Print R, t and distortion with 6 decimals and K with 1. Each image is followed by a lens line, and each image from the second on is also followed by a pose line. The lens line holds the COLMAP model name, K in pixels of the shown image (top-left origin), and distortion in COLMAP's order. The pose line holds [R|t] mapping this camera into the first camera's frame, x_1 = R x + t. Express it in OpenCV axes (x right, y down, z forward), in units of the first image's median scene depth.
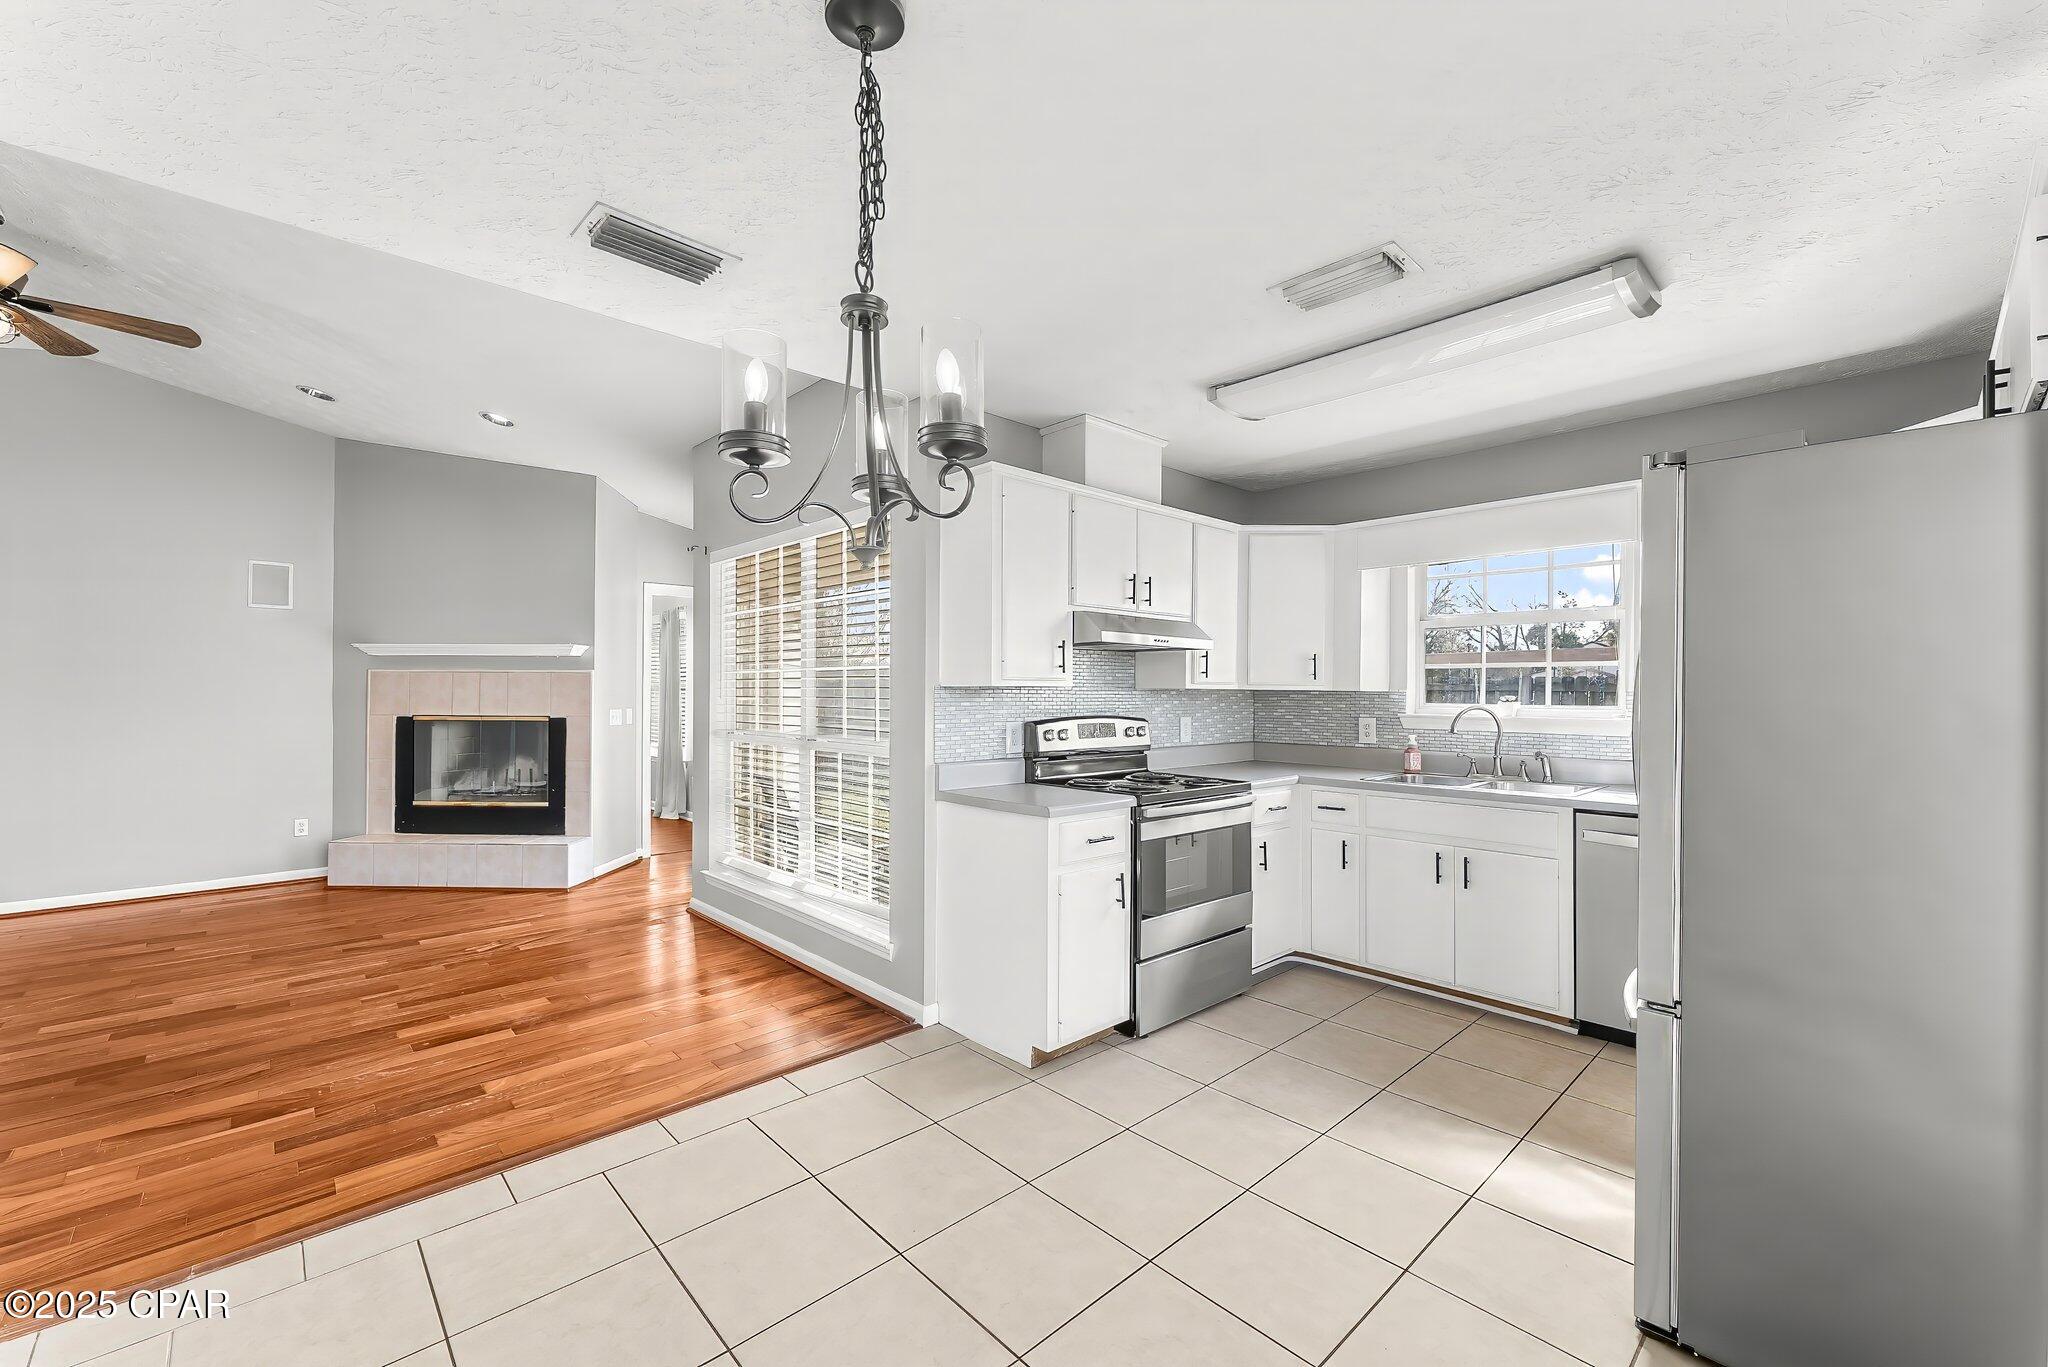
lens RADIAL K [[832.9, 0, 1016.7], [0, 832.9, 688.0], [0, 0, 1]] dist [0.001678, 0.000028]
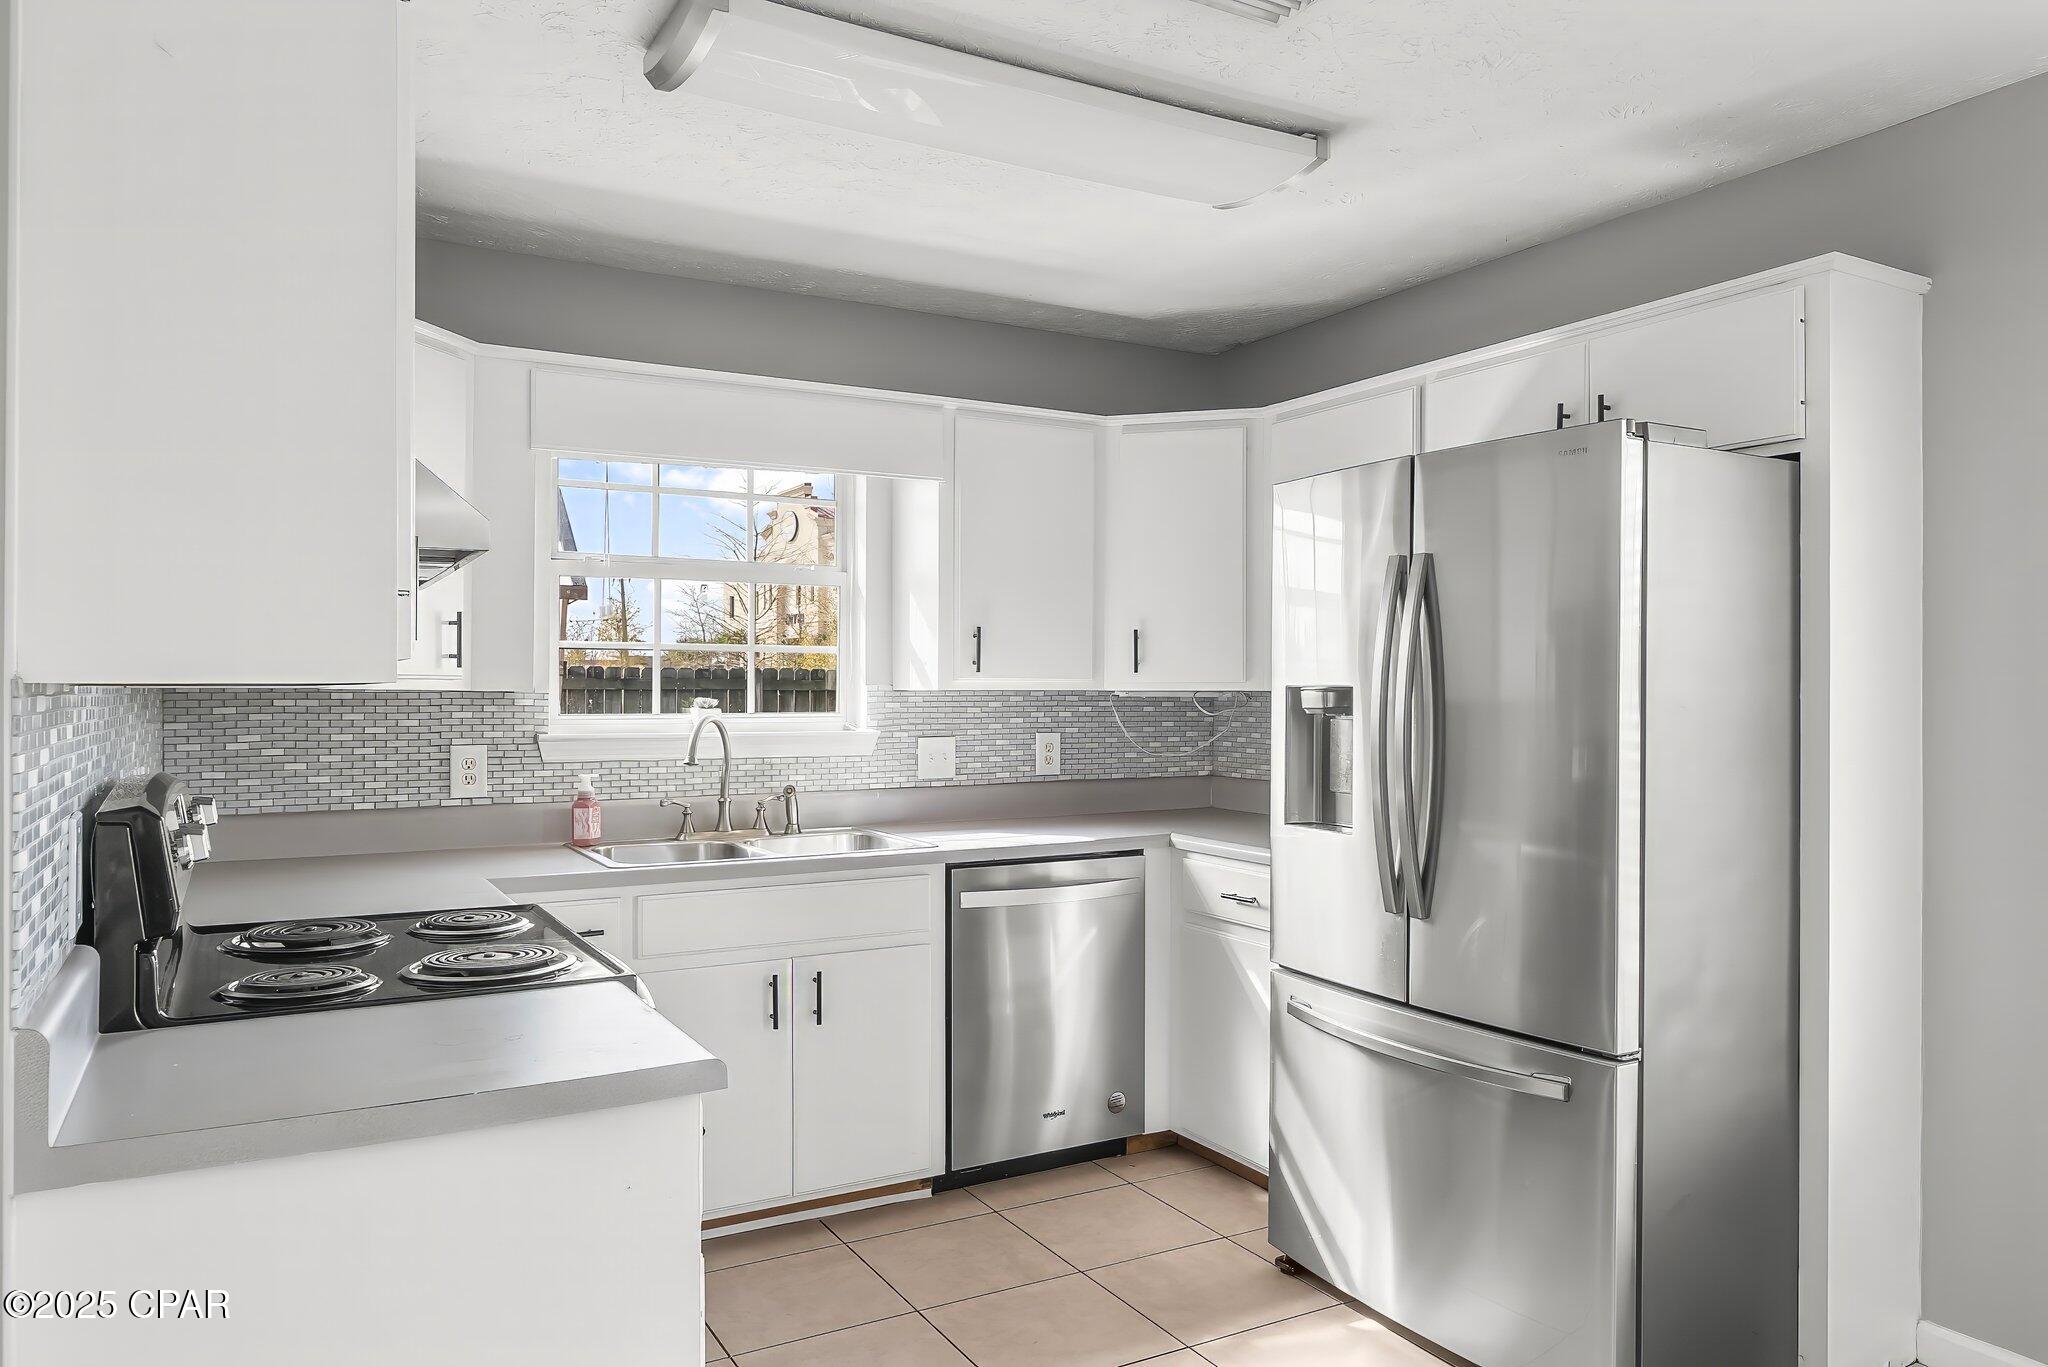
lens RADIAL K [[1378.0, 0, 1022.1], [0, 1378.0, 676.5], [0, 0, 1]] dist [0.002417, 0.000896]
pose [[0.232222, 0.001939, 0.972661, -0.326334], [-0.001660, 0.999997, -0.001598, -0.004940], [-0.972661, -0.001243, 0.232225, 0.538981]]
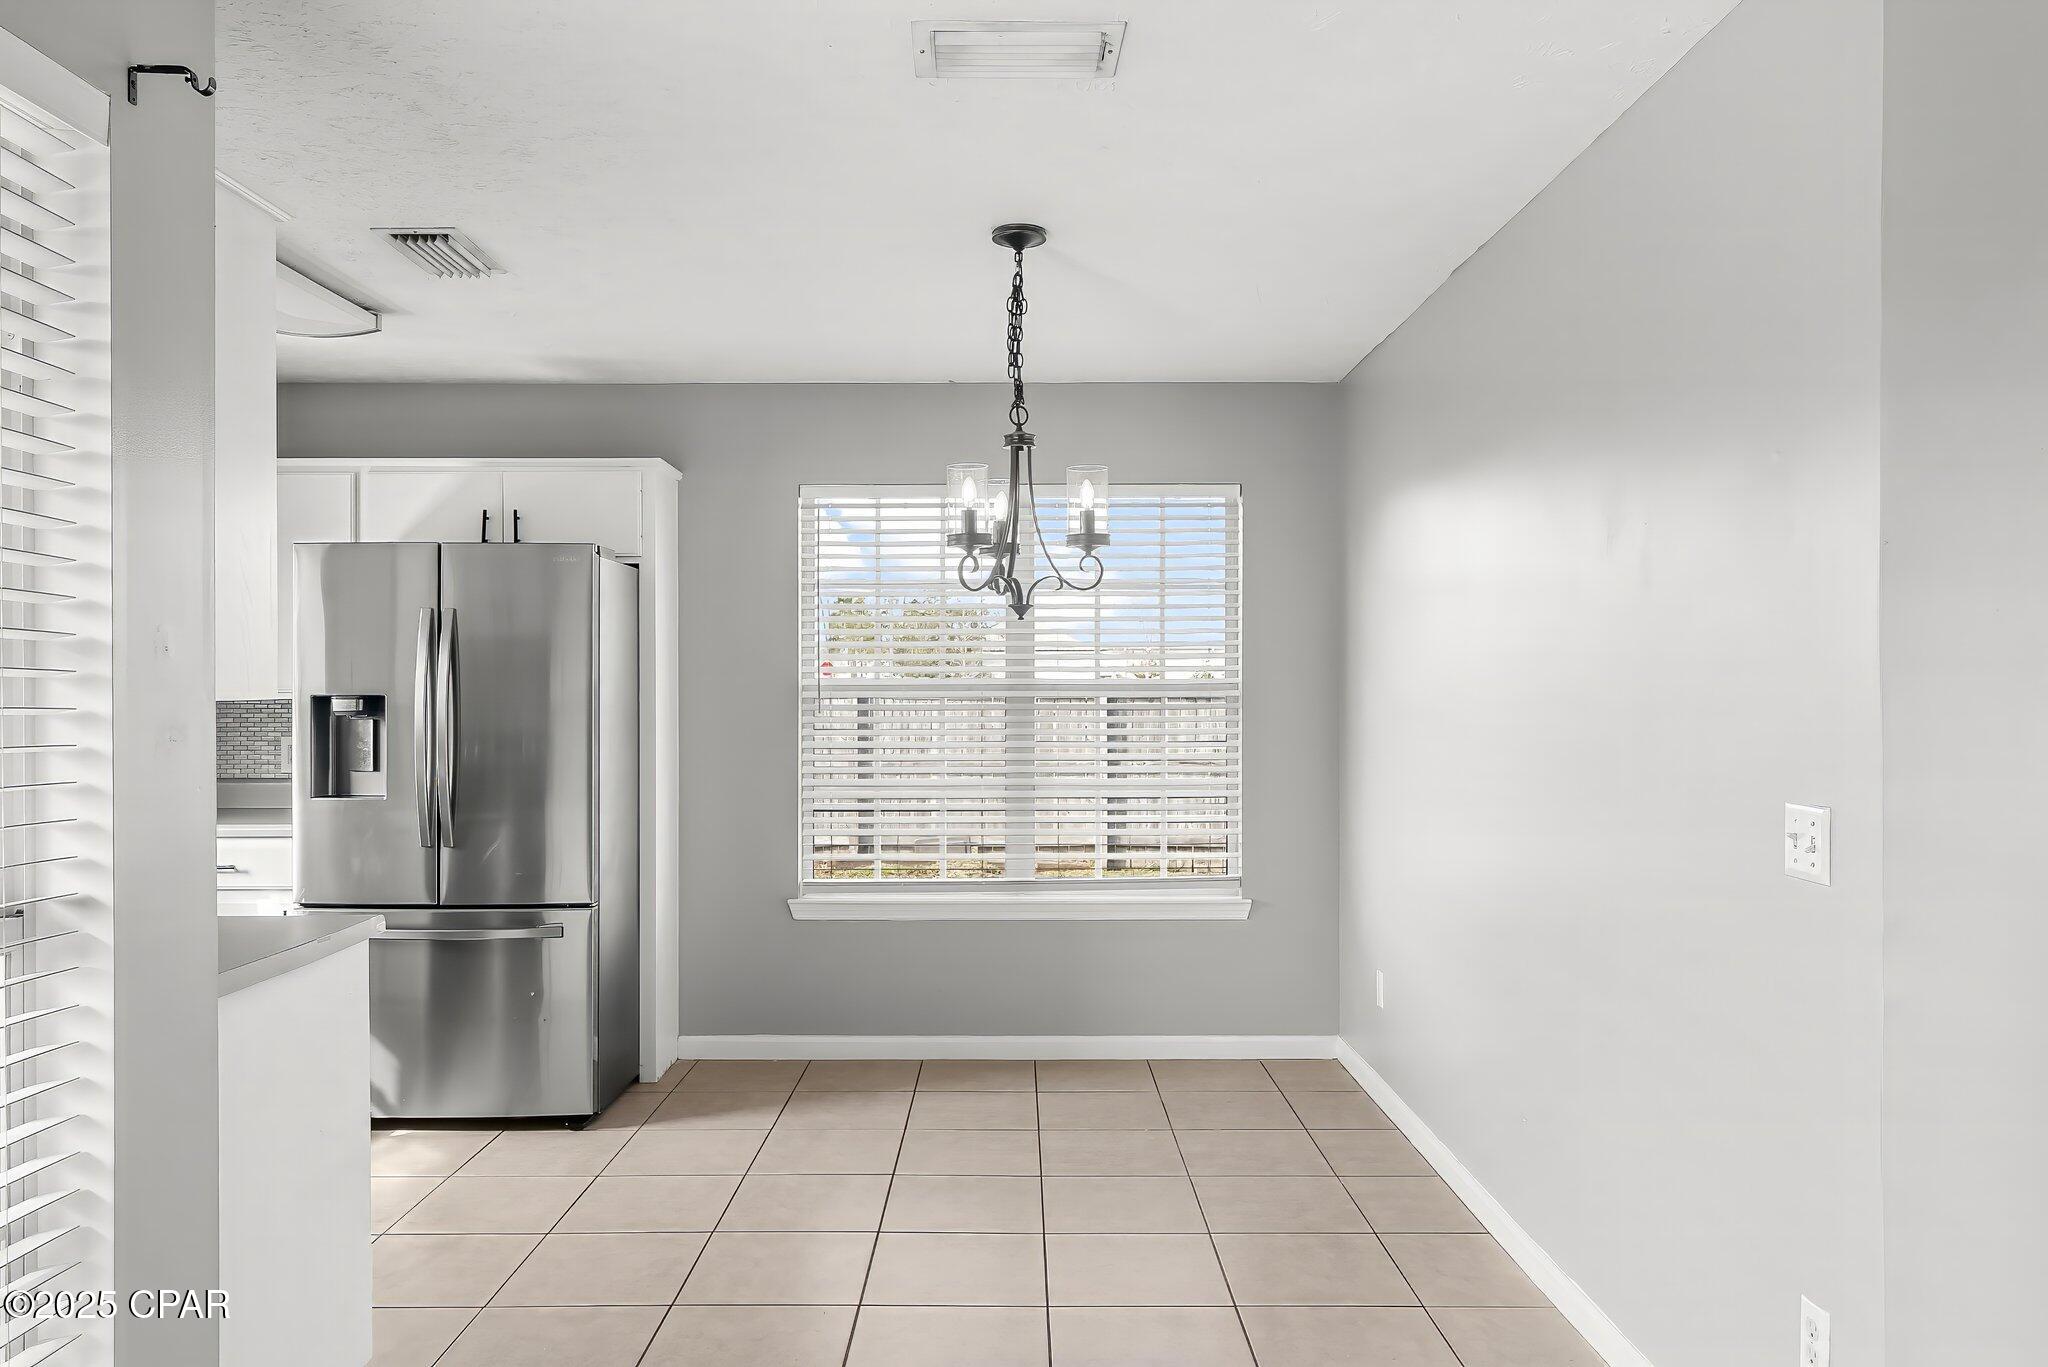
lens RADIAL K [[1387.9, 0, 1019.4], [0, 1387.9, 689.9], [0, 0, 1]] dist [-0.001029, -0.000565]
pose [[-0.738935, 0.001150, 0.673775, -0.644469], [0.001401, 0.999999, -0.000169, -0.004681], [-0.673775, 0.000819, -0.738936, 0.995377]]
